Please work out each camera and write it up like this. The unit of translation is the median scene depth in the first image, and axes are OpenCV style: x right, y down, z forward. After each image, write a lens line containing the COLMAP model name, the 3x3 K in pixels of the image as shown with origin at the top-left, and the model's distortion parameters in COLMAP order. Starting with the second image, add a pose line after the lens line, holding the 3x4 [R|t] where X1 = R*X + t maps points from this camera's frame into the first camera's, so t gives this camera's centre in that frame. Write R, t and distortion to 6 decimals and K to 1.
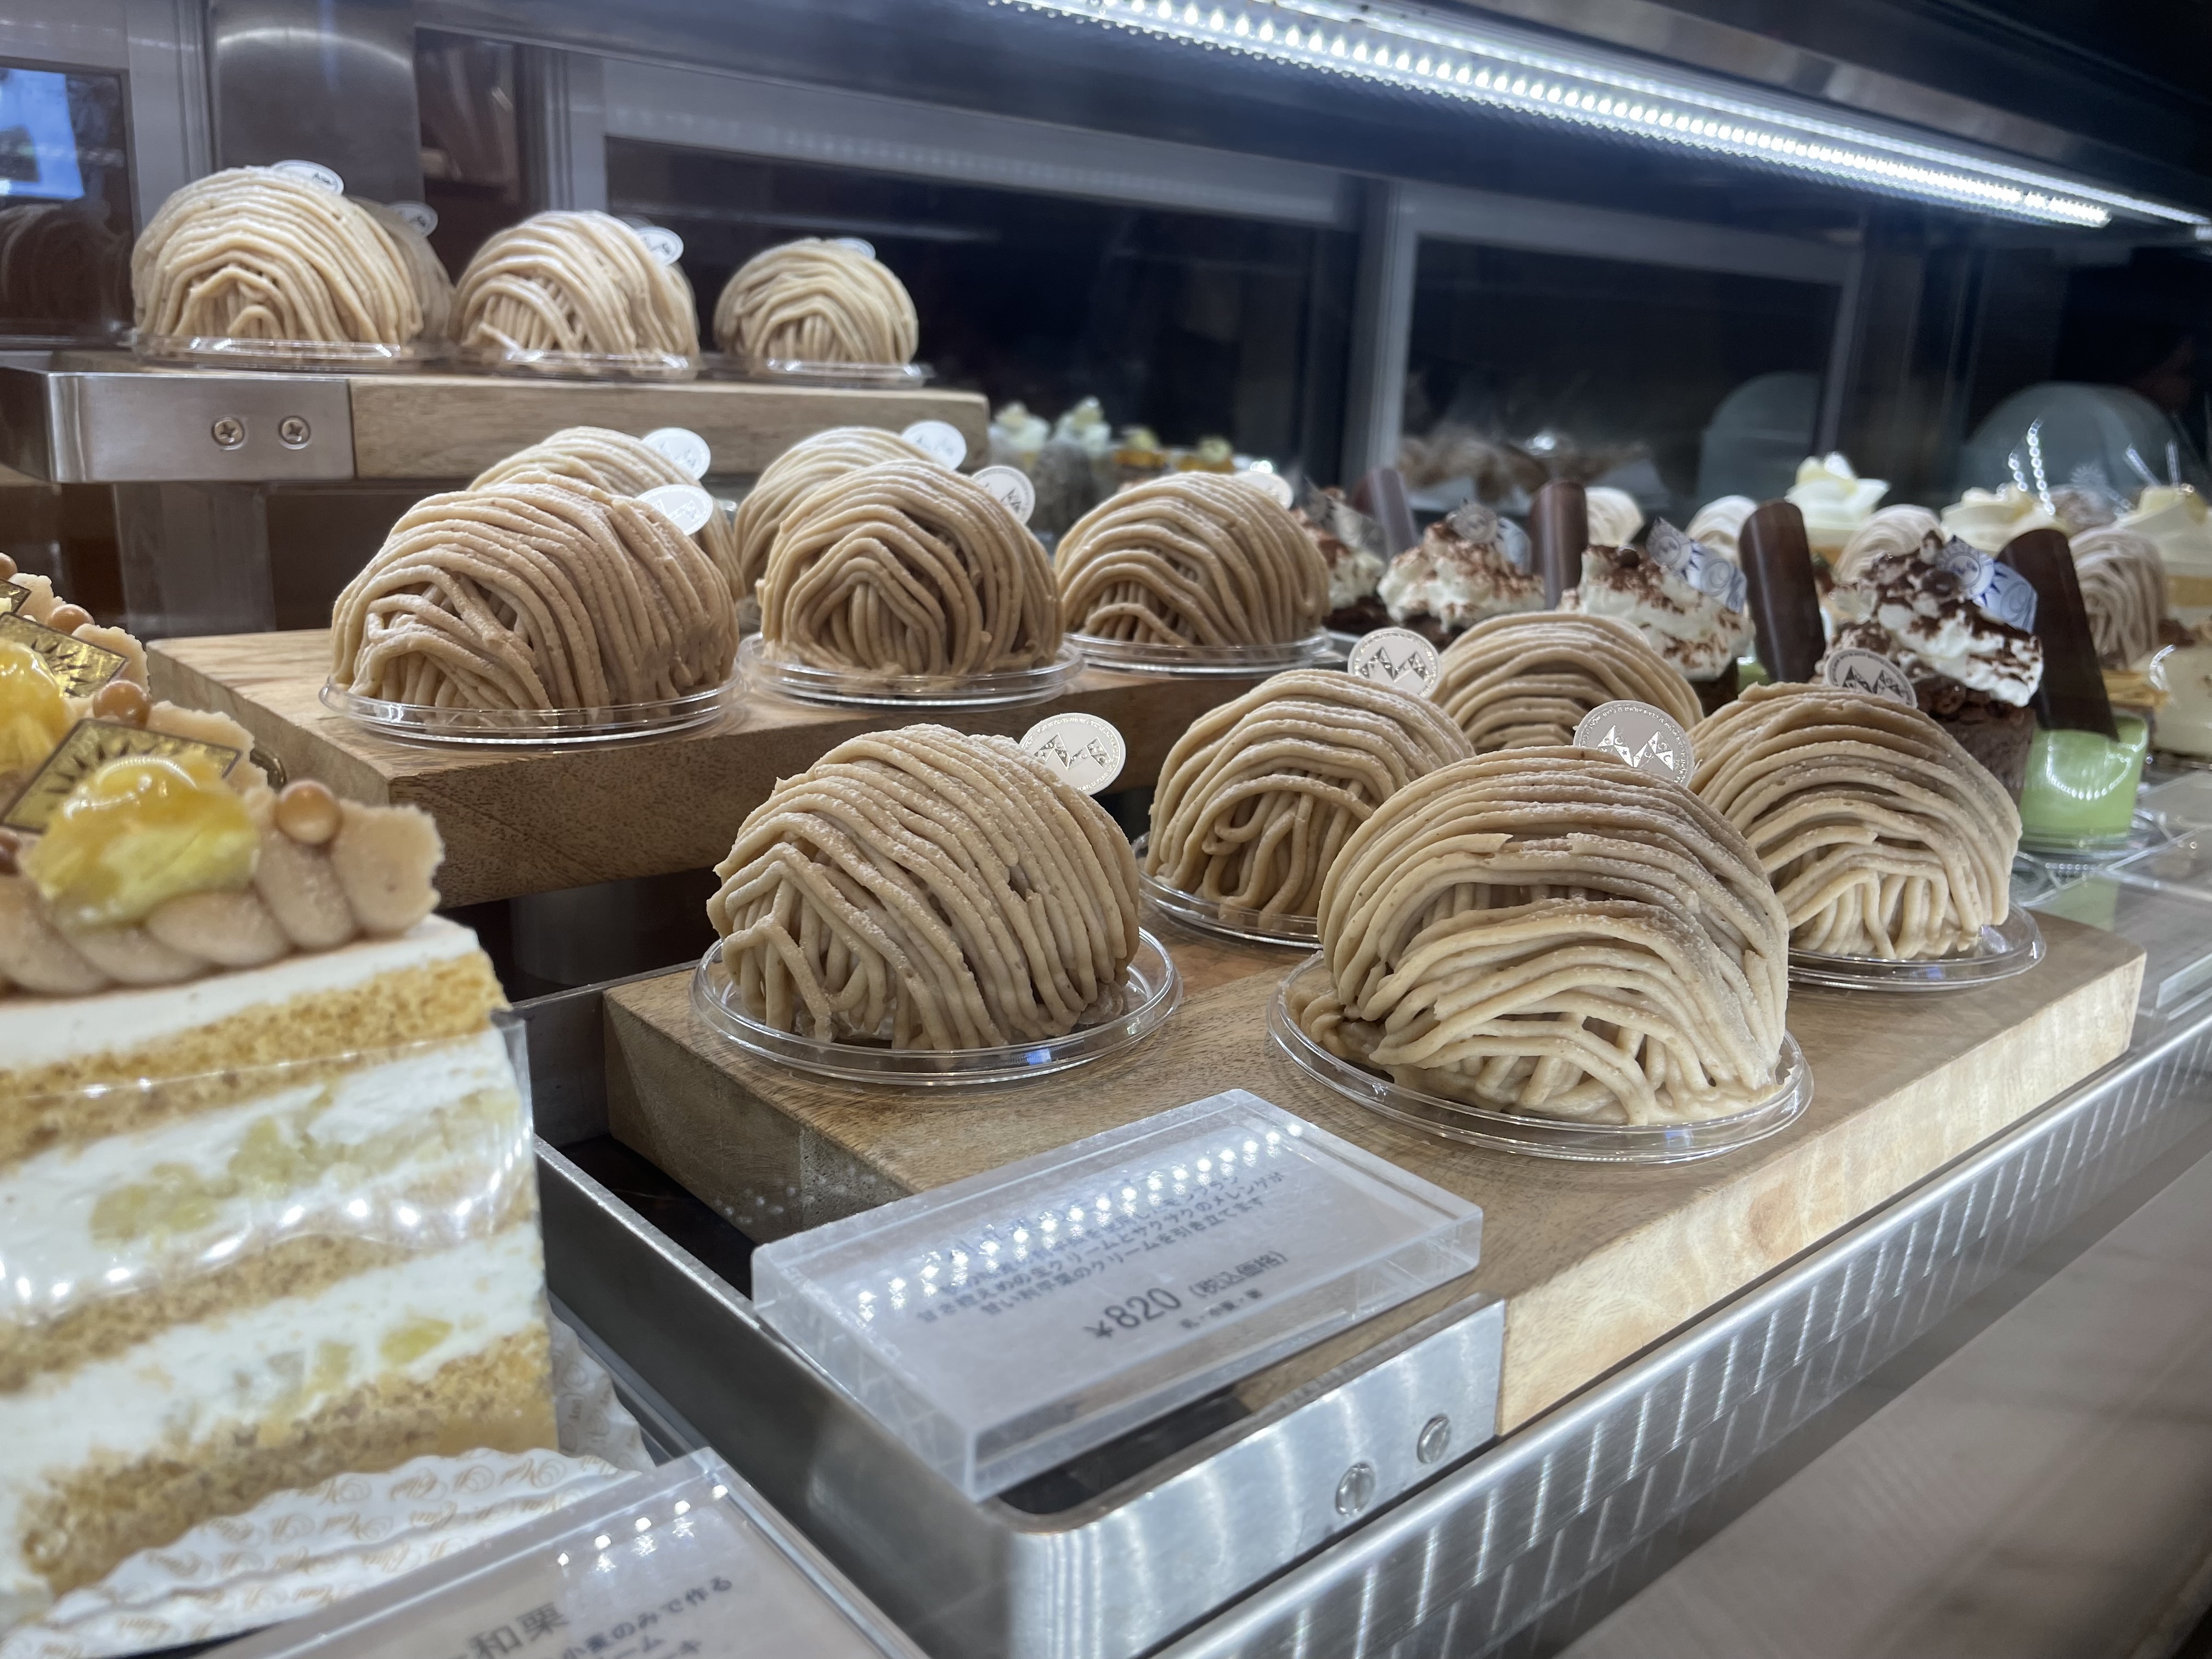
lens RADIAL K [[1795.4, 0, 1106.0], [0, 1795.4, 829.5], [0, 0, 1]] dist [0.008768, 0.006341]
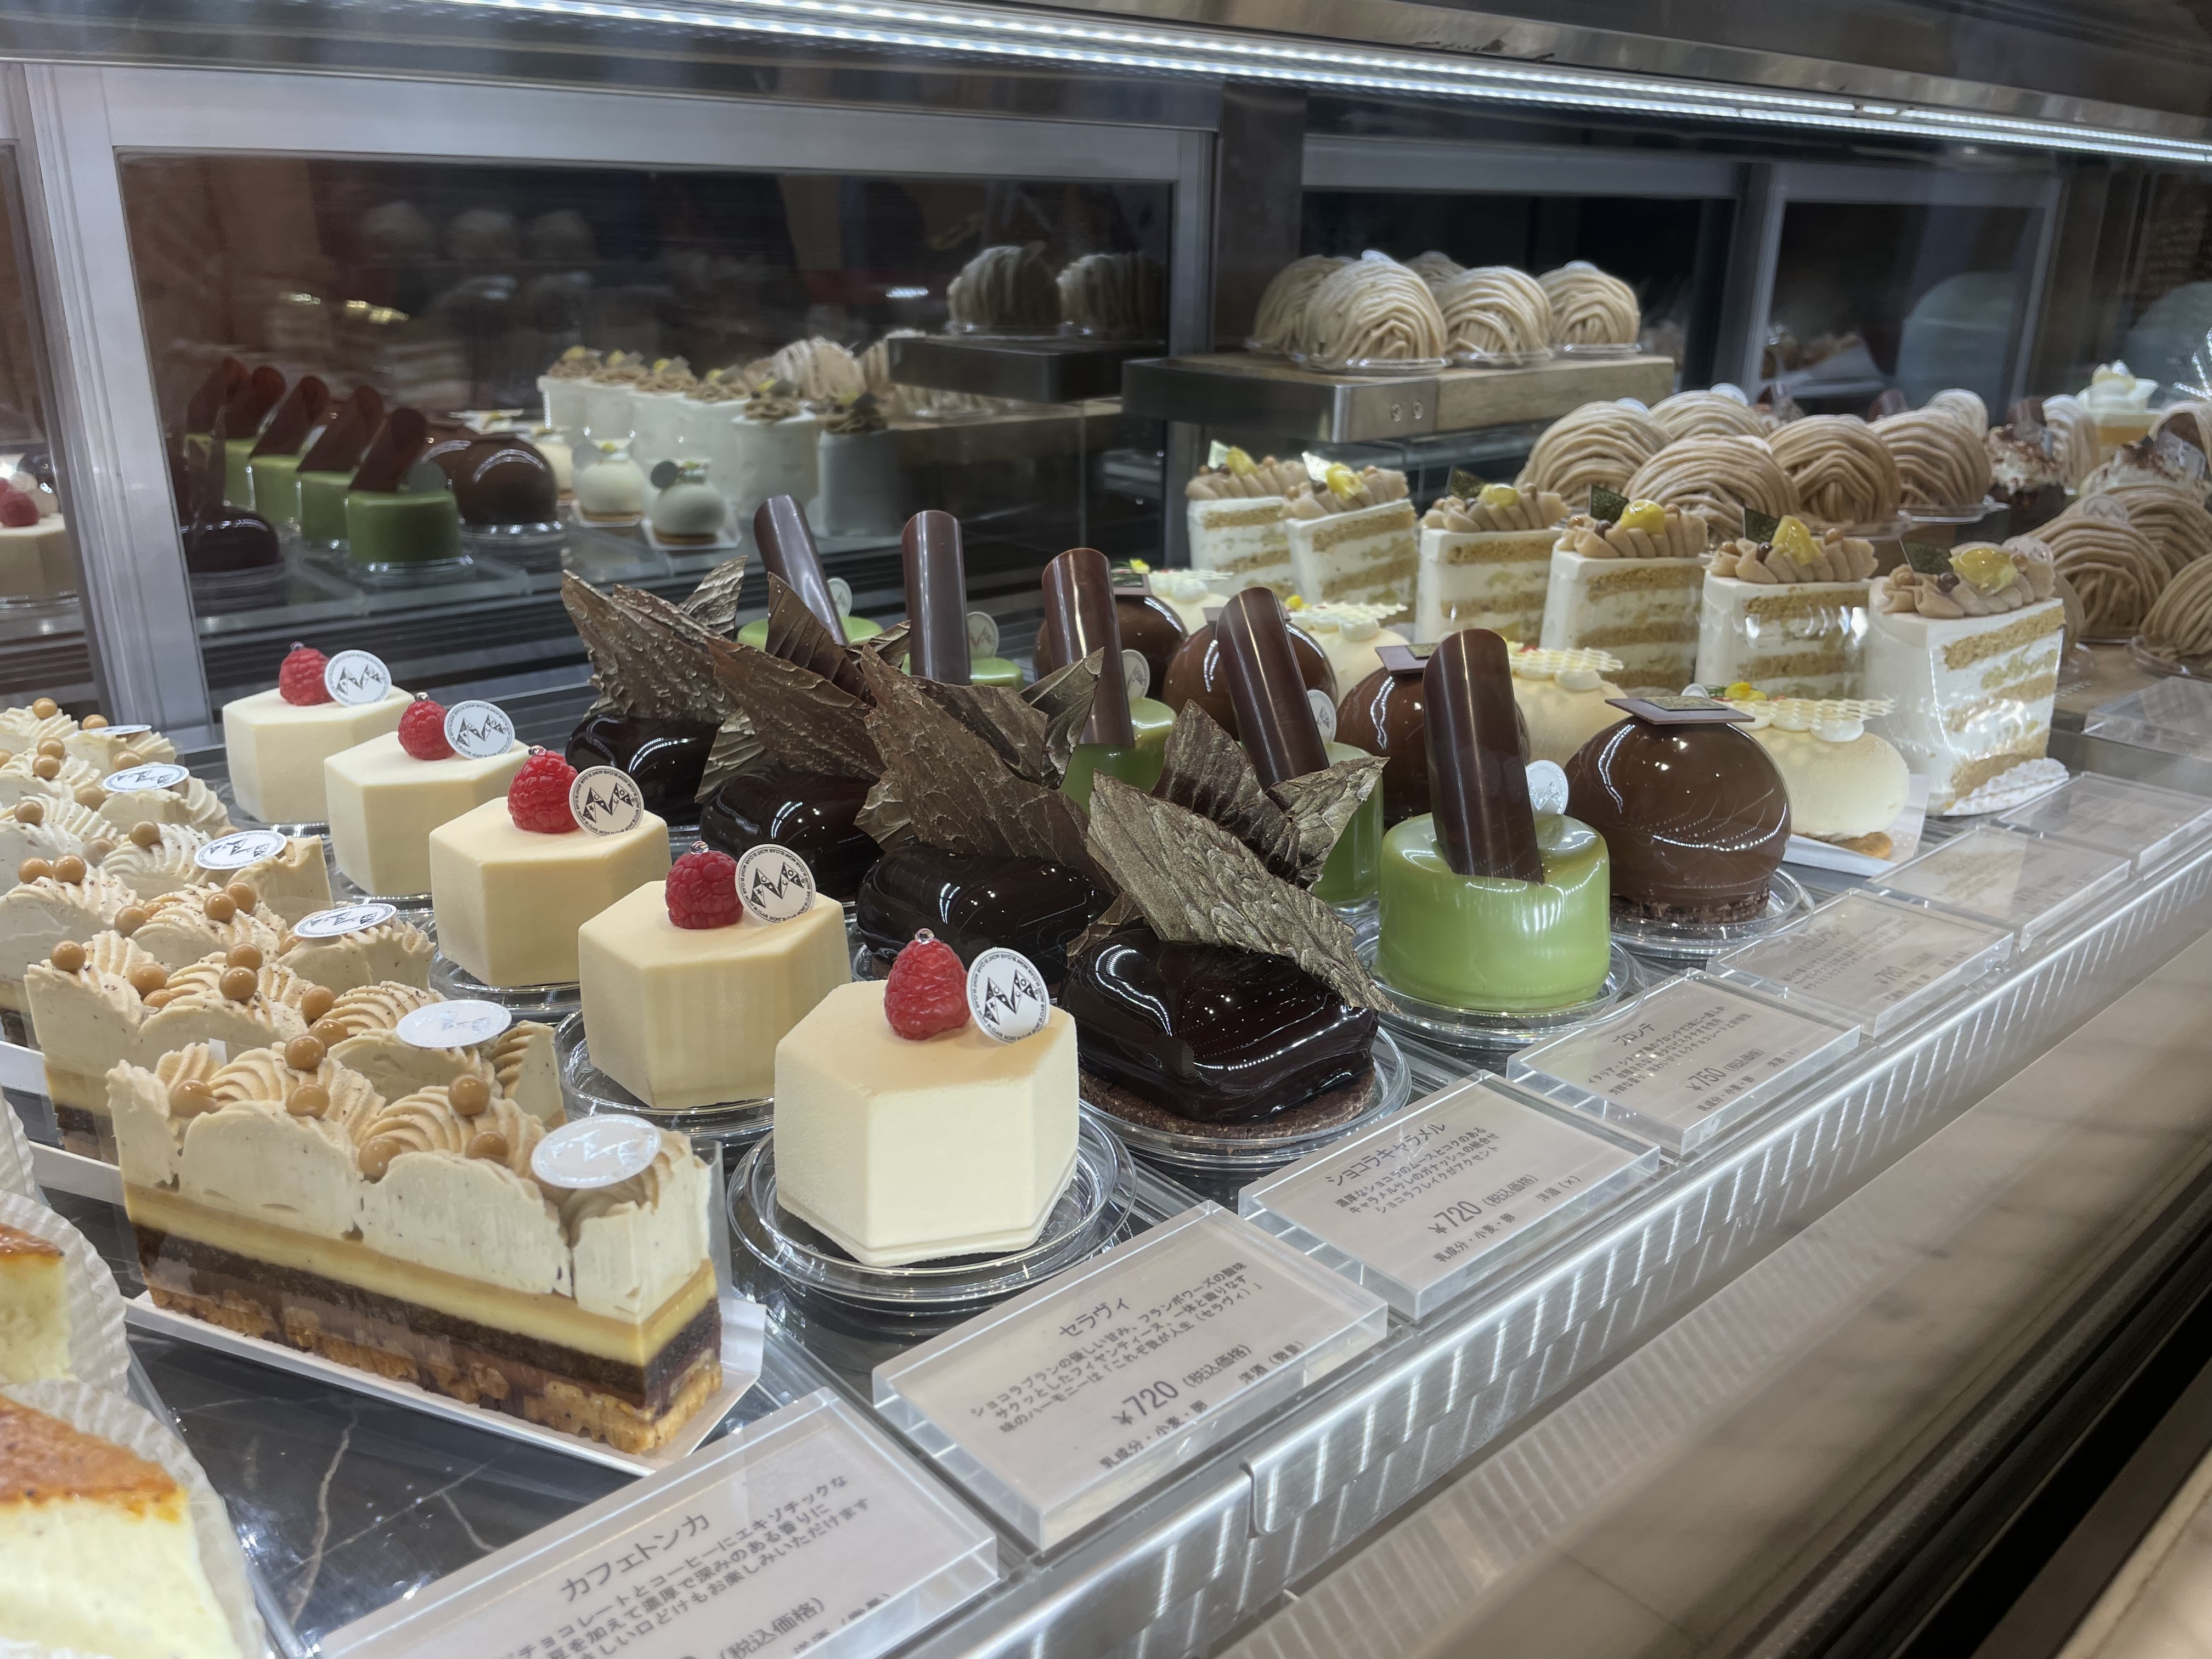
lens RADIAL K [[1709.1, 0, 1106.0], [0, 1709.1, 829.5], [0, 0, 1]] dist [0.099613, -0.167514]
pose [[0.999432, -0.029970, -0.015401, -0.684630], [0.031060, 0.996604, 0.076257, 0.060260], [0.013063, -0.076692, 0.996969, -0.733459]]
